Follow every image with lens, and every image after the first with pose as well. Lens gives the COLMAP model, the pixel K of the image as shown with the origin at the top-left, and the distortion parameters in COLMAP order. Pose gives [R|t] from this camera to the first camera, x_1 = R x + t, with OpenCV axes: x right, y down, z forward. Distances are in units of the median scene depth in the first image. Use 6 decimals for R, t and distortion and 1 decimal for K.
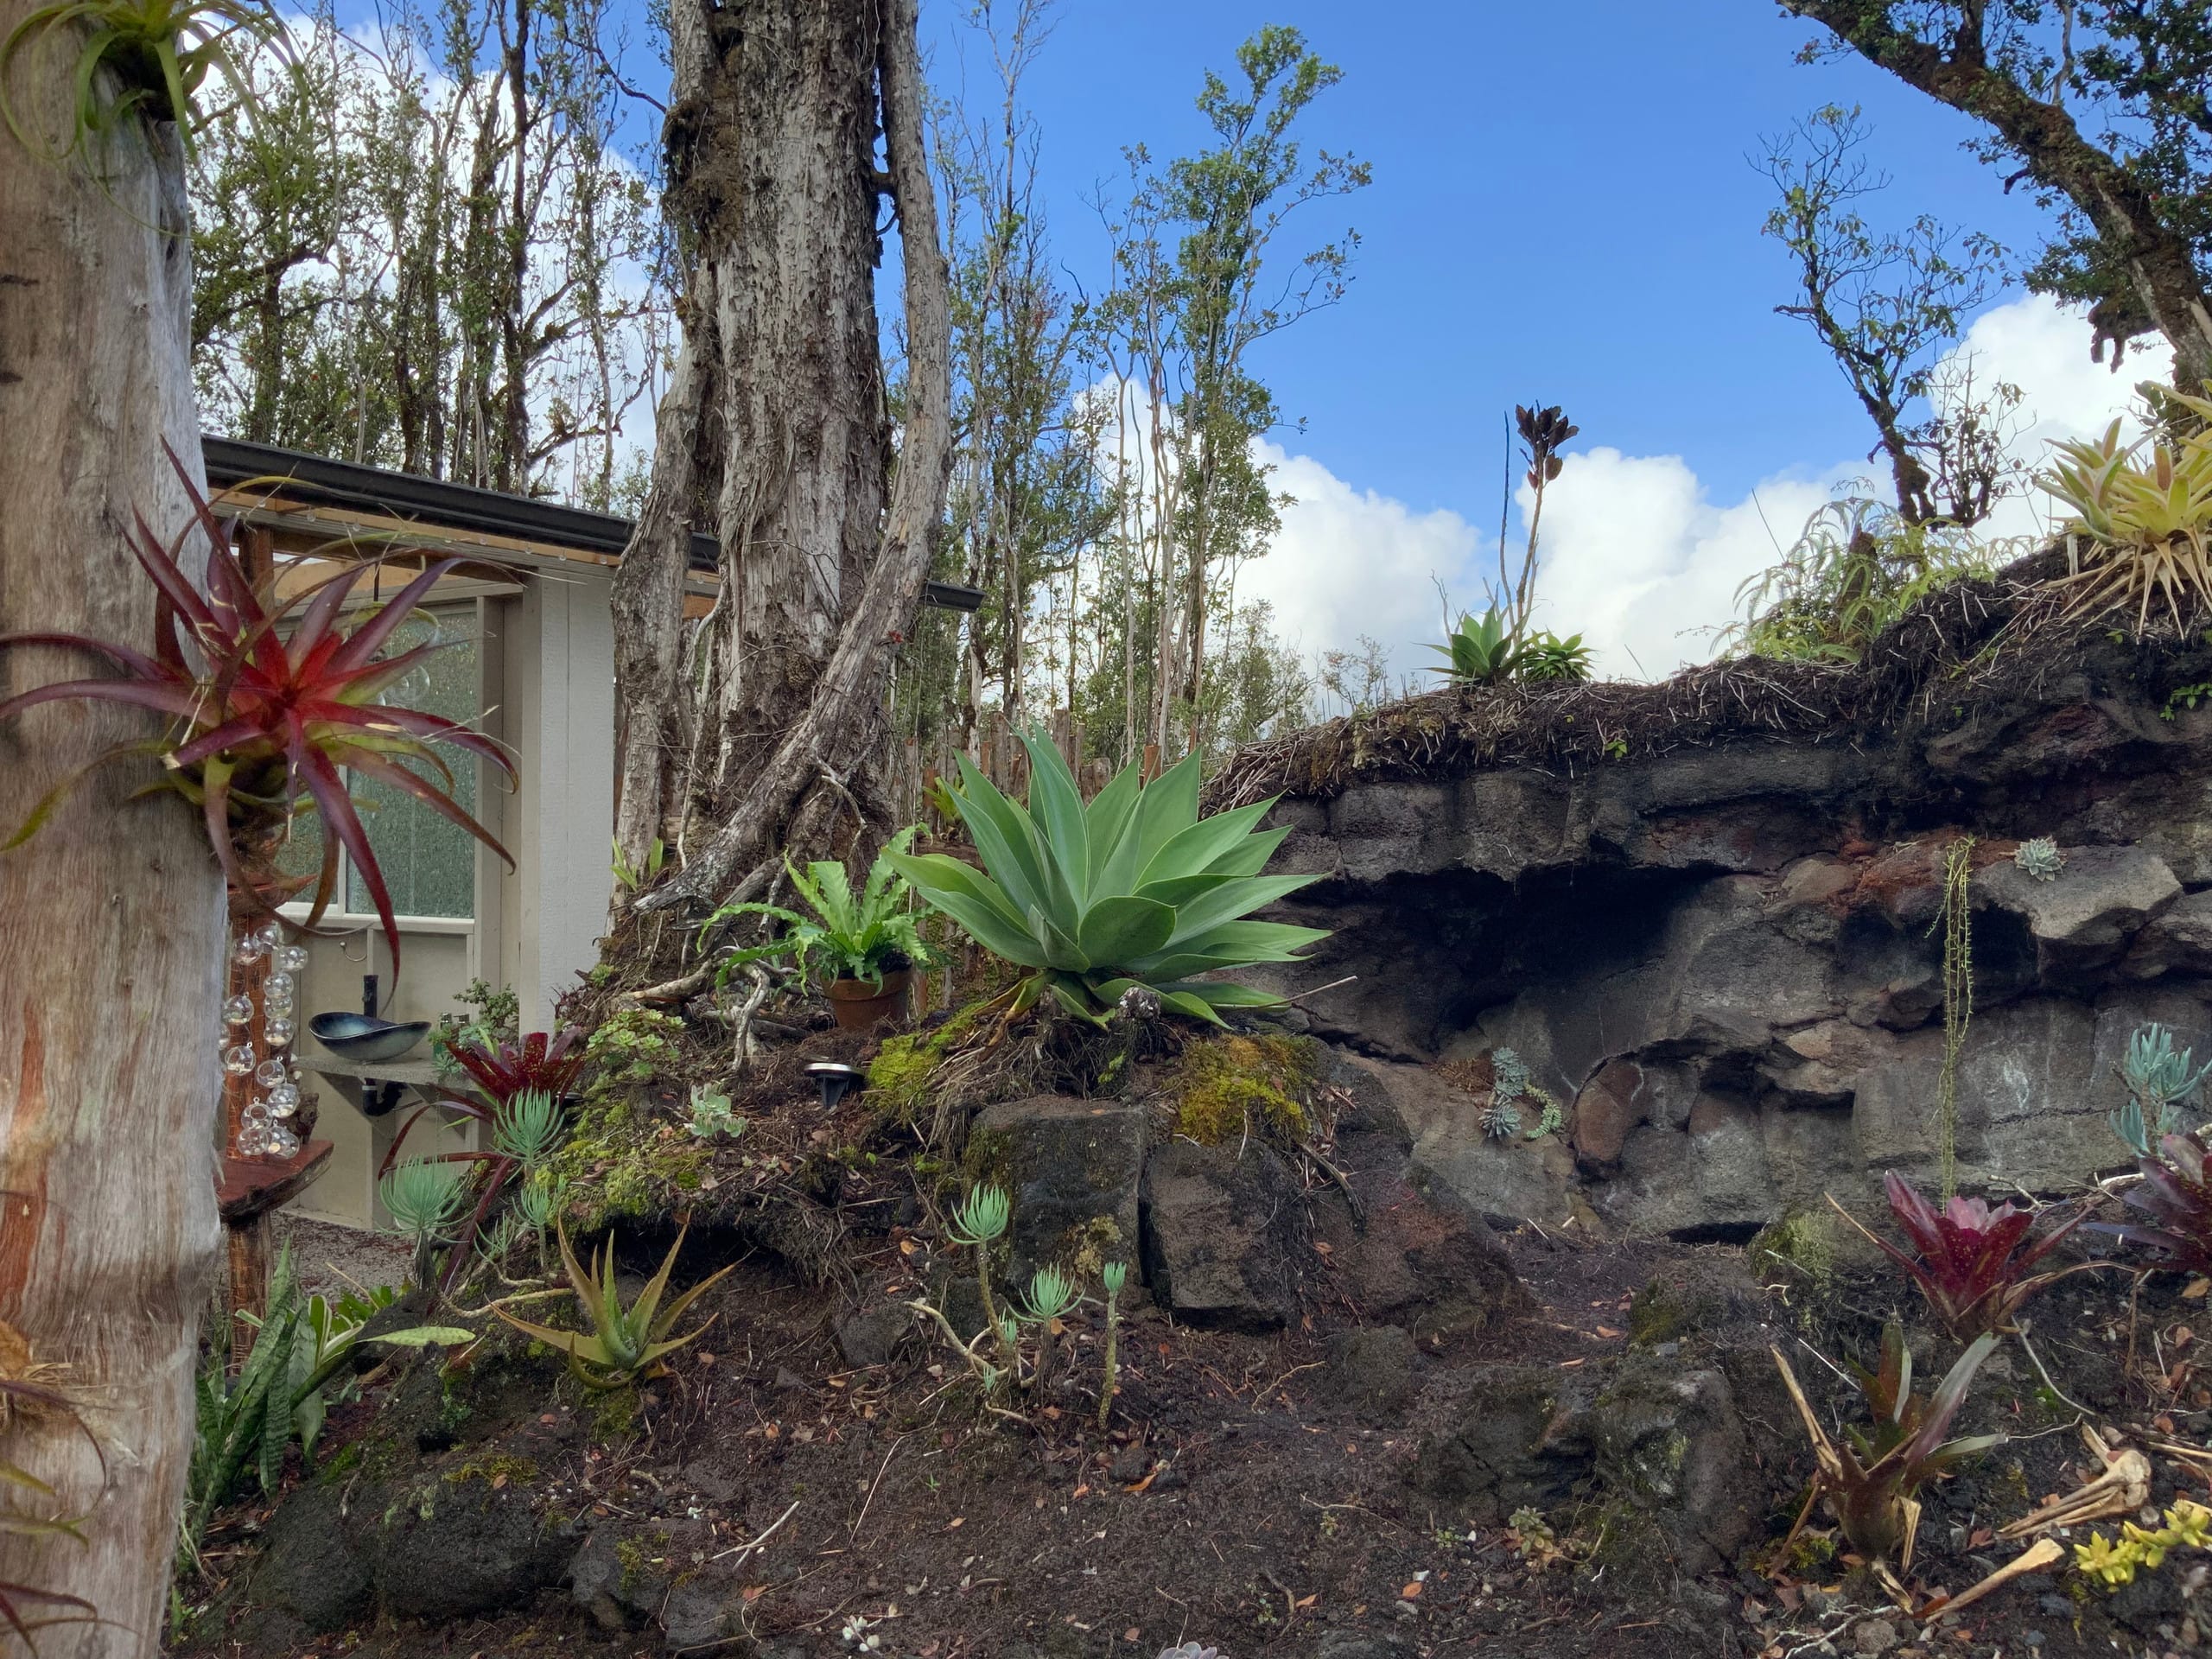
lens RADIAL K [[1876.7, 0, 1103.3], [0, 1876.7, 840.4], [0, 0, 1]] dist [0.052821, -0.115269]
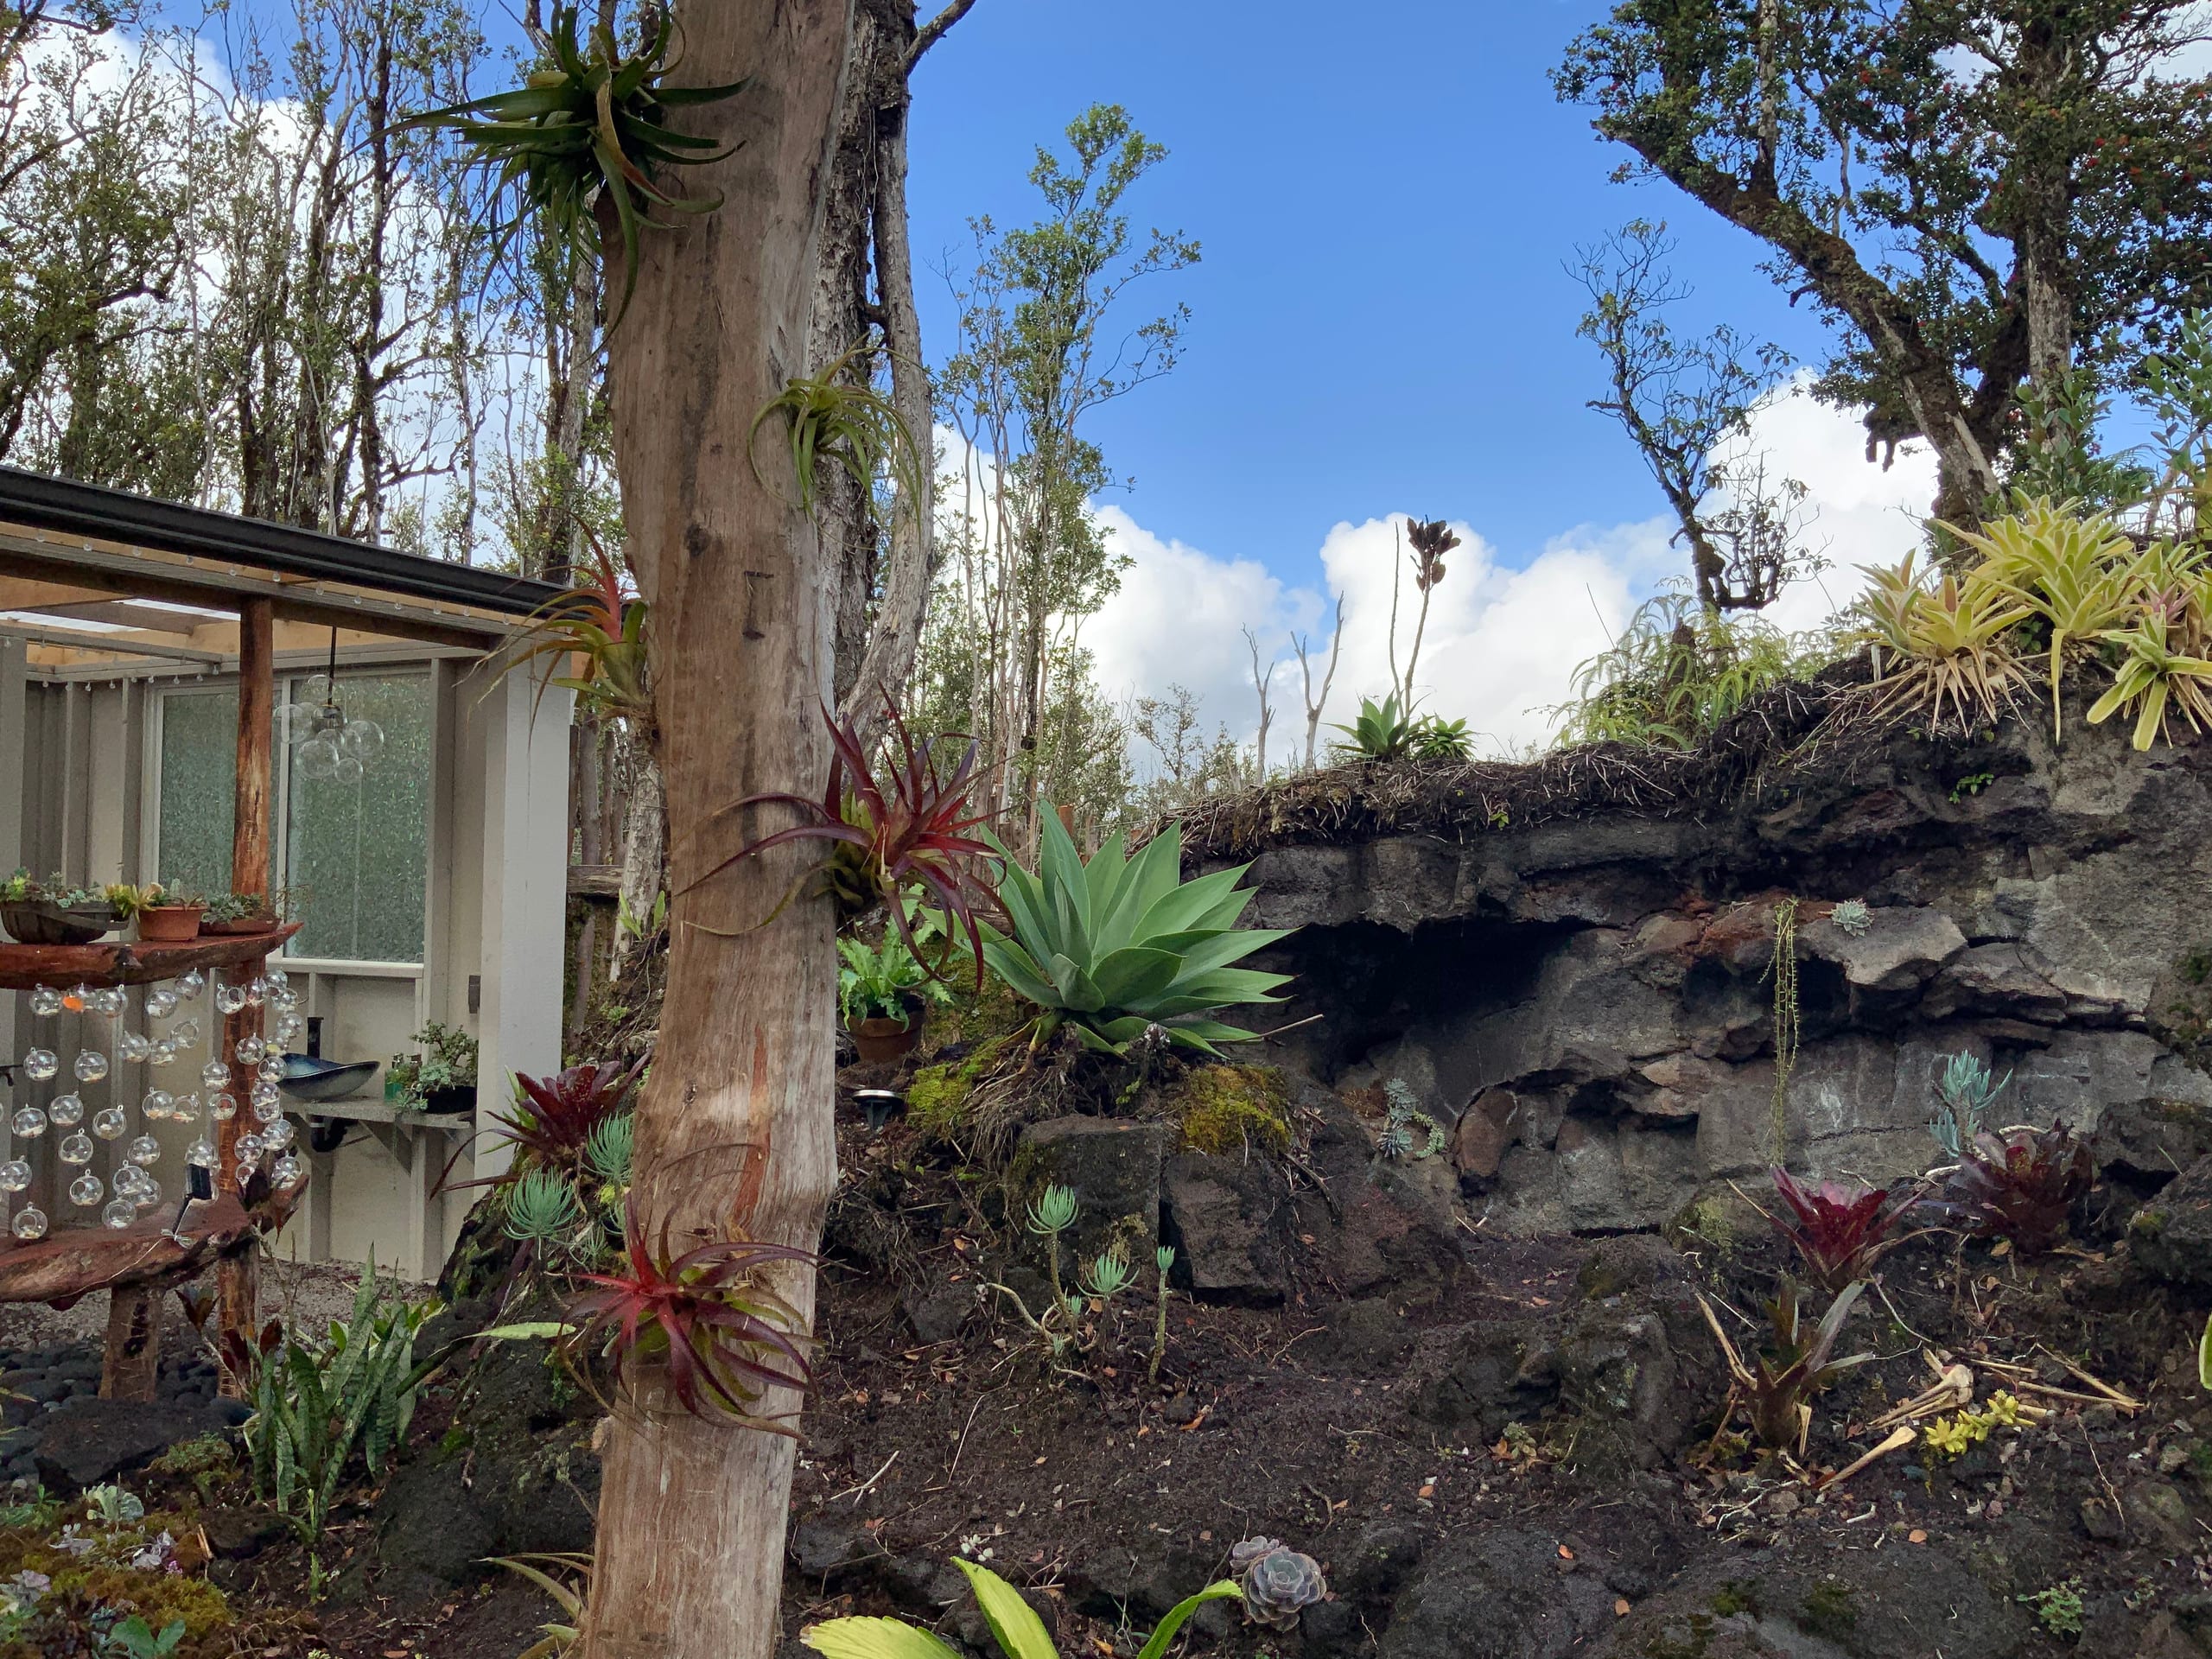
lens RADIAL K [[1876.7, 0, 1107.5], [0, 1876.7, 833.6], [0, 0, 1]] dist [0.052821, -0.115269]
pose [[0.994194, 0.009522, 0.107181, -0.096257], [-0.006706, 0.999624, -0.026600, -0.007638], [-0.107394, 0.025727, 0.993884, -0.132052]]
